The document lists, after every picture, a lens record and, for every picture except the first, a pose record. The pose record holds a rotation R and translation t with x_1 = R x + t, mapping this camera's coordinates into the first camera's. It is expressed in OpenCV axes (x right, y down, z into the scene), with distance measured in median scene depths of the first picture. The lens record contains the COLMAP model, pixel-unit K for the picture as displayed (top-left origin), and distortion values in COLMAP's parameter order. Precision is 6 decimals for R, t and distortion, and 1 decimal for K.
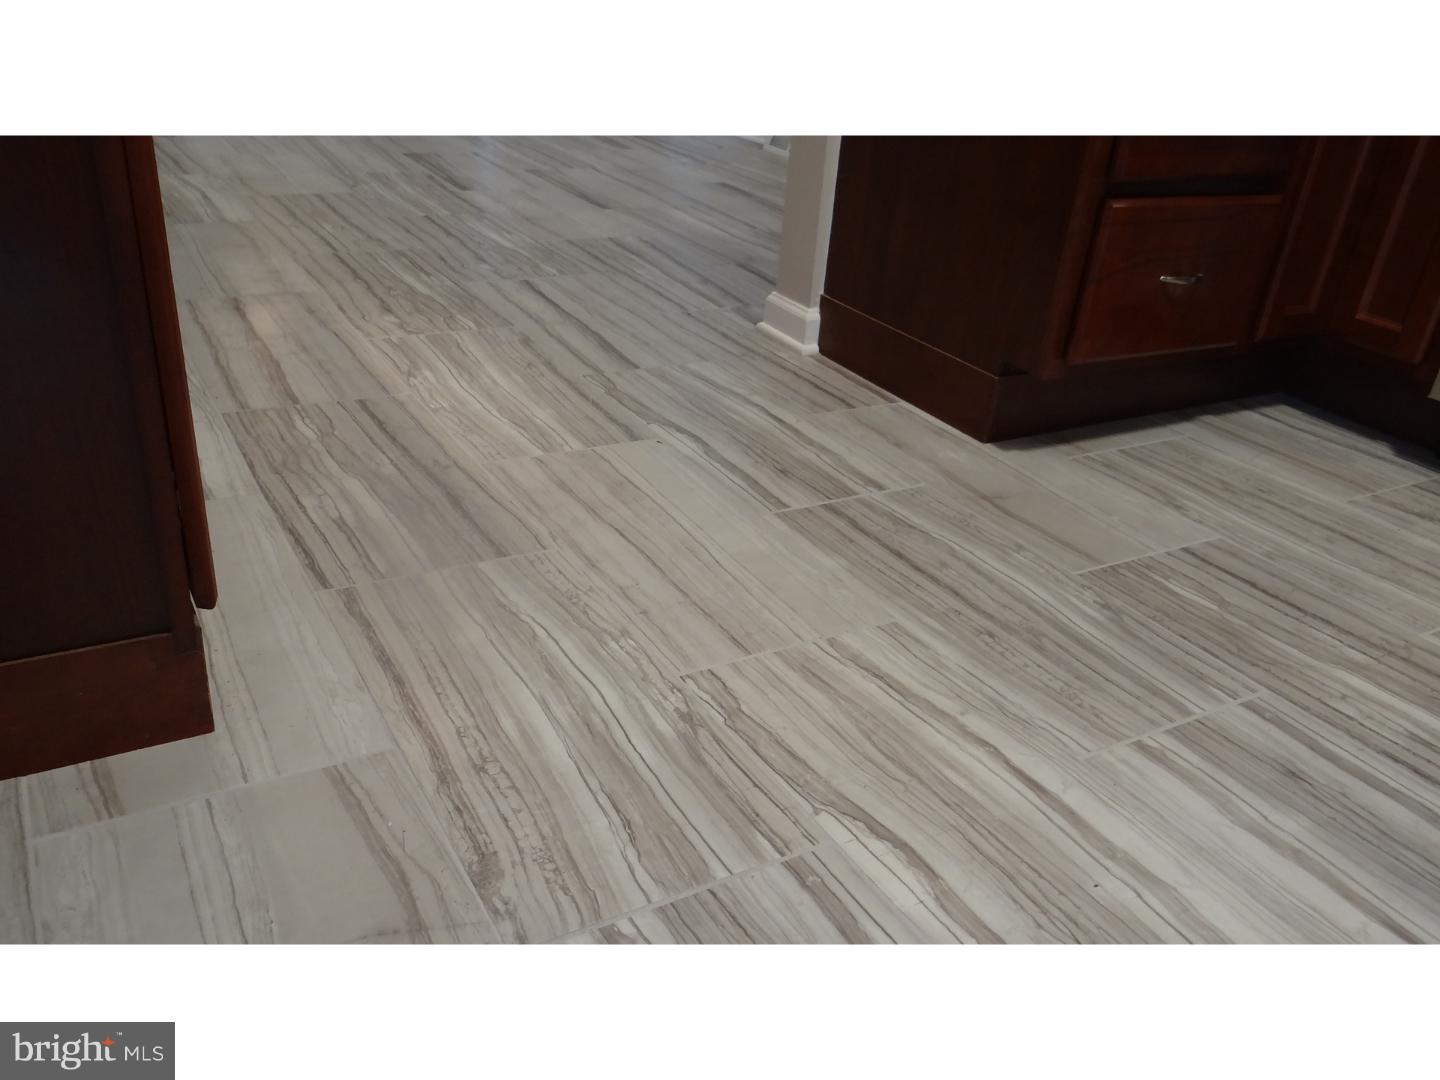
lens RADIAL K [[1160.1, 0, 726.0], [0, 1160.1, 542.1], [0, 0, 1]] dist [0.015032, 0.000859]
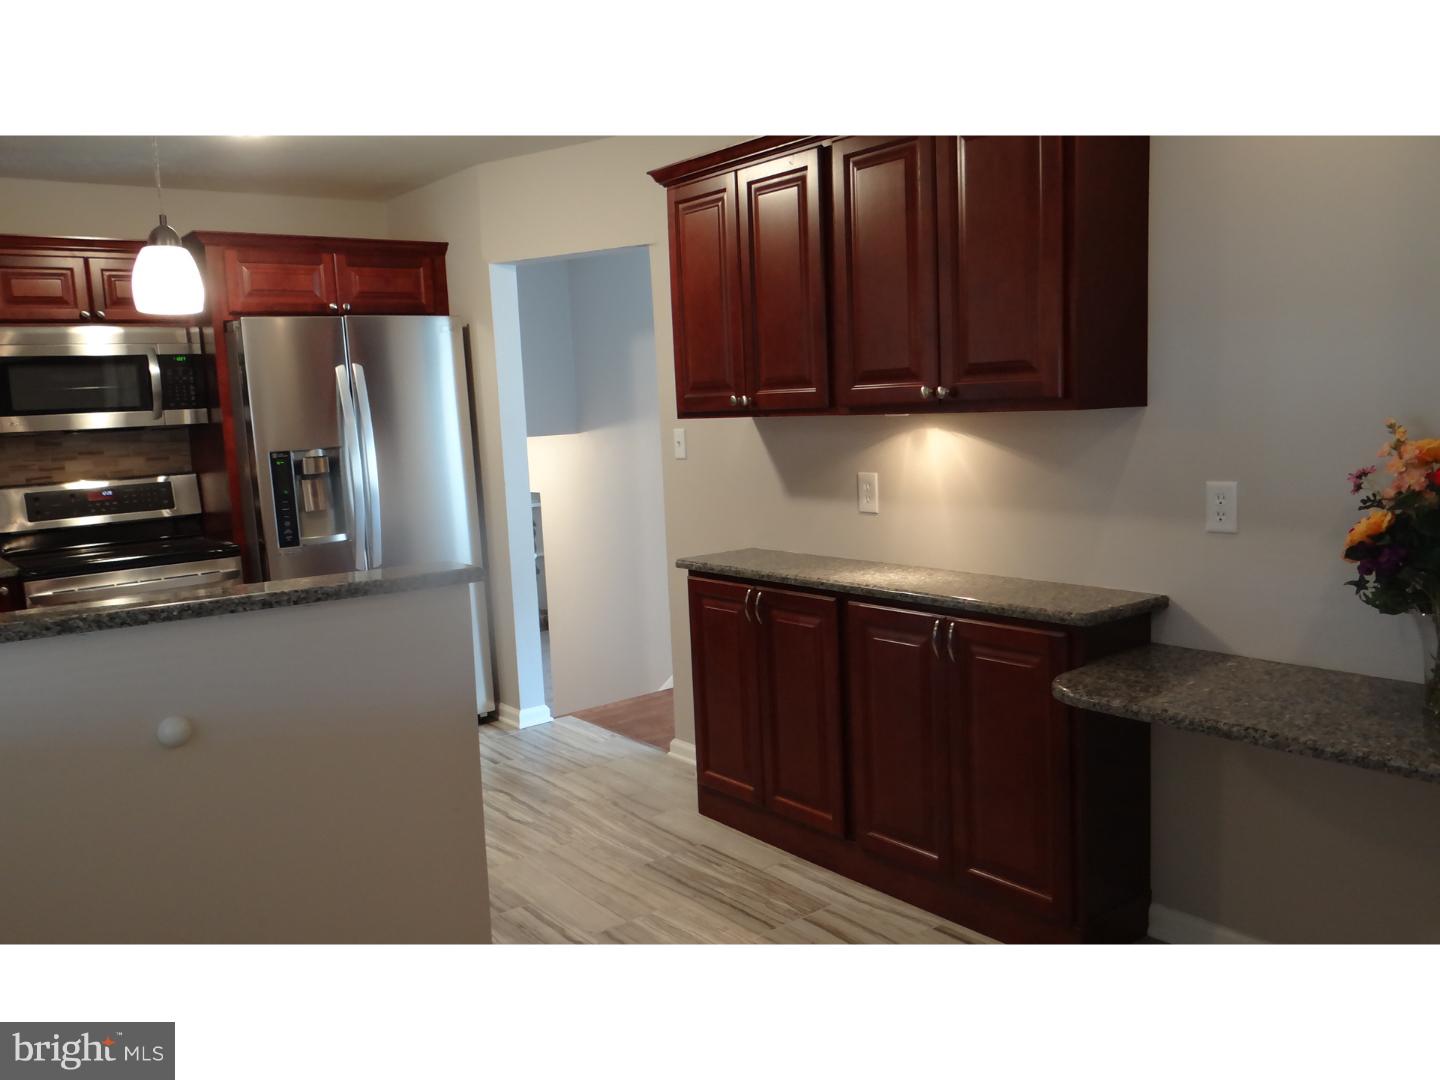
lens RADIAL K [[1152.9, 0, 716.5], [0, 1152.9, 528.8], [0, 0, 1]] dist [0.017552, -0.022649]
pose [[-0.992671, -0.019241, -0.119309, -0.028218], [-0.081685, 0.834404, 0.545066, -1.669683], [0.089064, 0.550817, -0.829860, 2.293200]]
